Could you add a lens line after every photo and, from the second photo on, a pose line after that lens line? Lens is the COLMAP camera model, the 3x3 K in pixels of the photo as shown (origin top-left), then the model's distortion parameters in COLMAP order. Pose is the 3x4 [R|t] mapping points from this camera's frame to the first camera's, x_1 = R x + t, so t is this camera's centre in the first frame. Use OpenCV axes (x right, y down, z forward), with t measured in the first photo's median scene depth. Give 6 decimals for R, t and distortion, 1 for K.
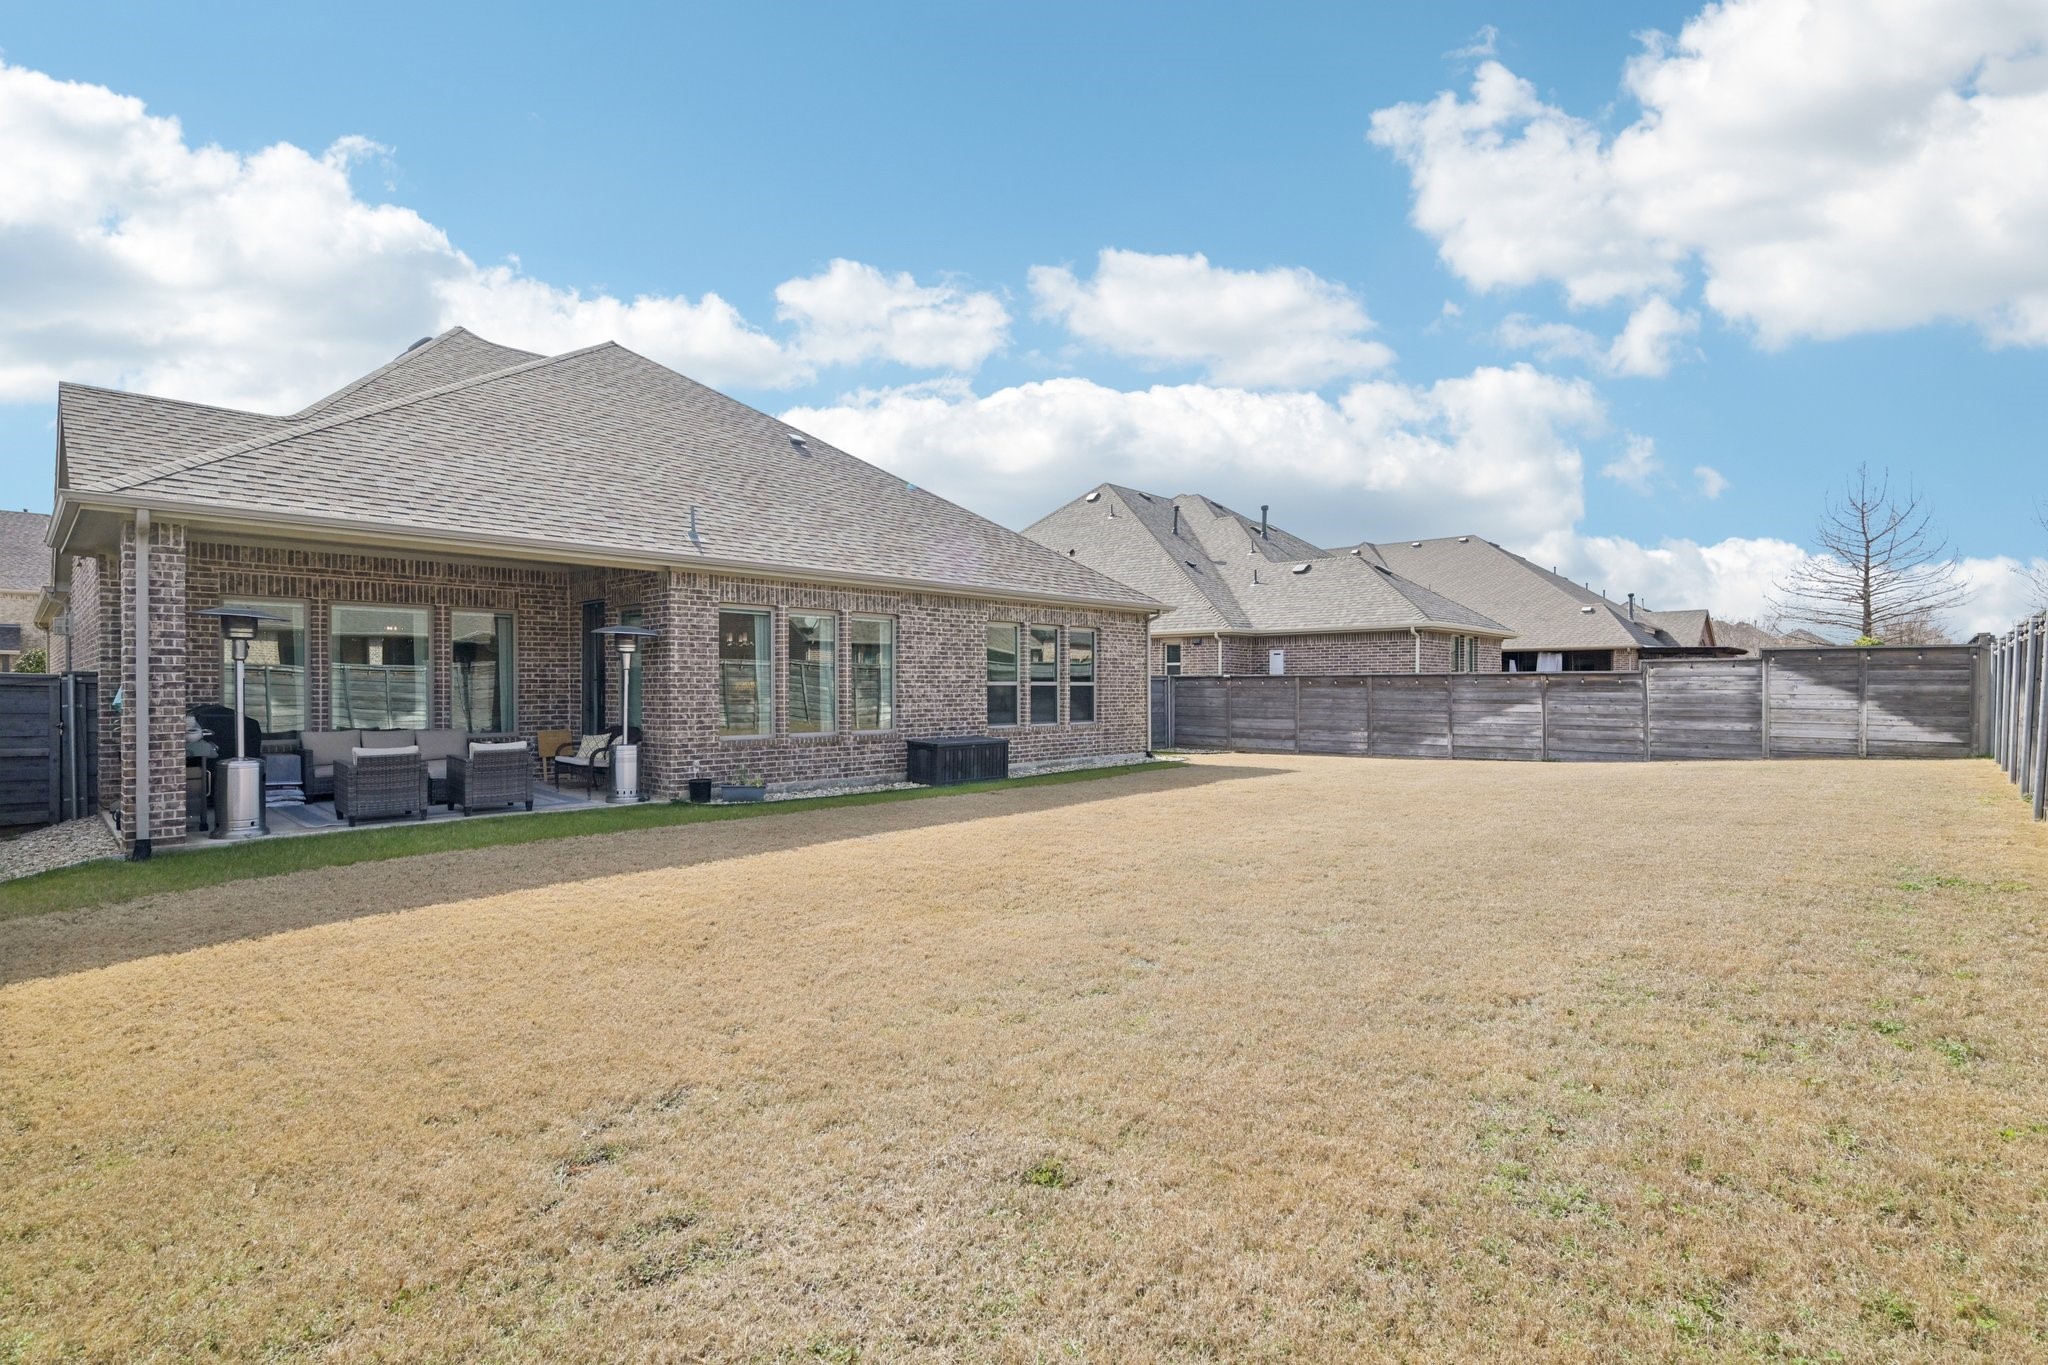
lens RADIAL K [[980.3, 0, 1024.0], [0, 980.3, 682.5], [0, 0, 1]] dist [0.001230, 0.000105]
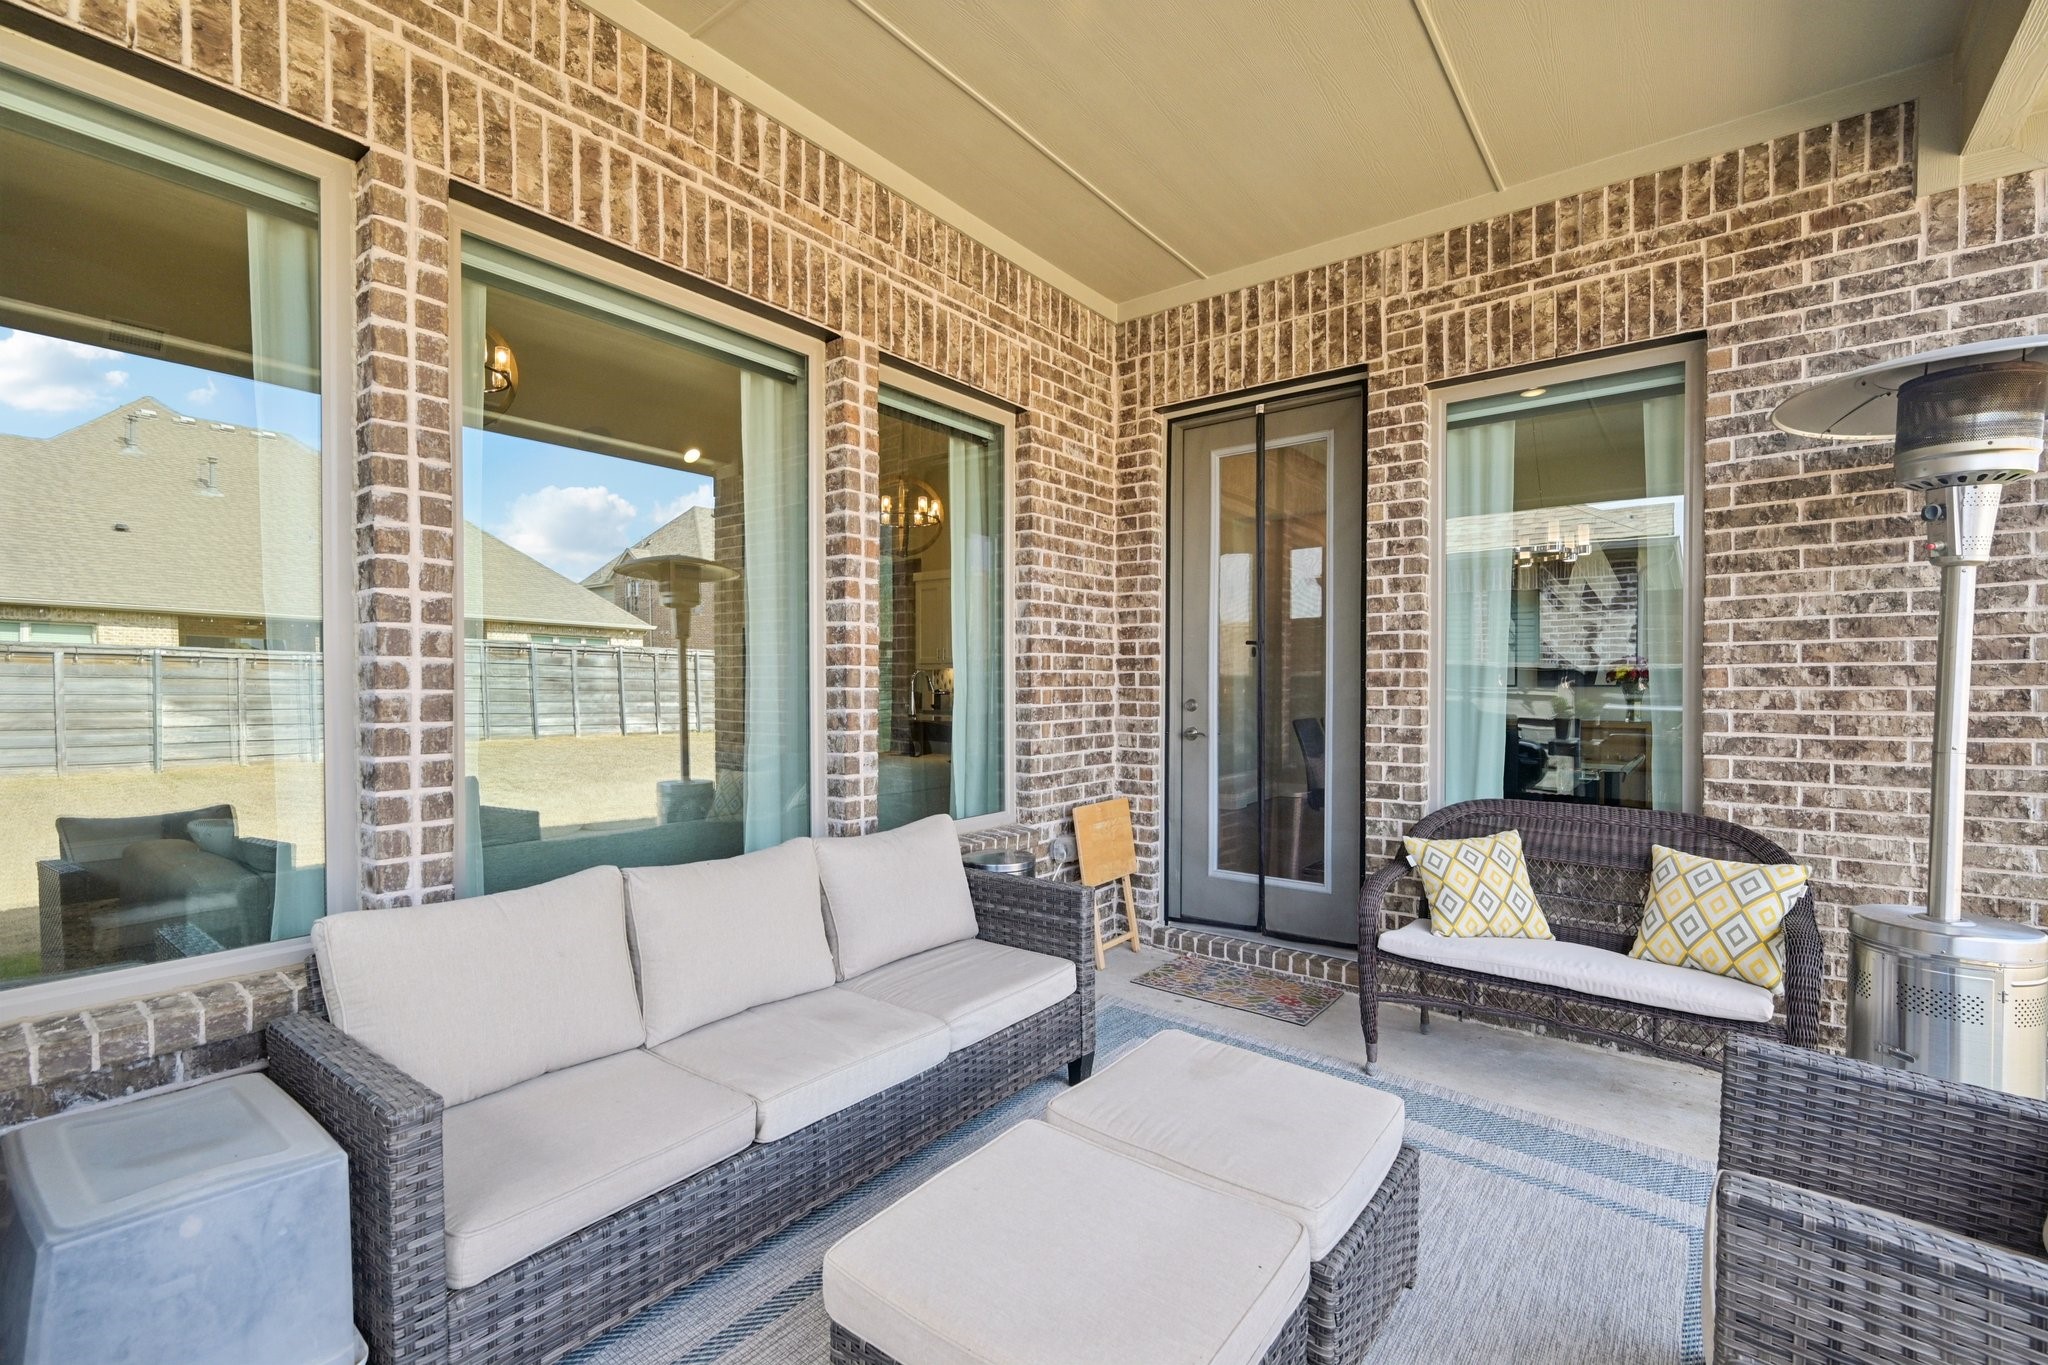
lens RADIAL K [[913.7, 0, 1024.0], [0, 913.7, 682.5], [0, 0, 1]] dist [0.000442, -0.000006]
pose [[0.995069, -0.001733, 0.099165, -0.368268], [0.001540, 0.999997, 0.002029, 0.006549], [-0.099168, -0.001866, 0.995069, 0.485726]]
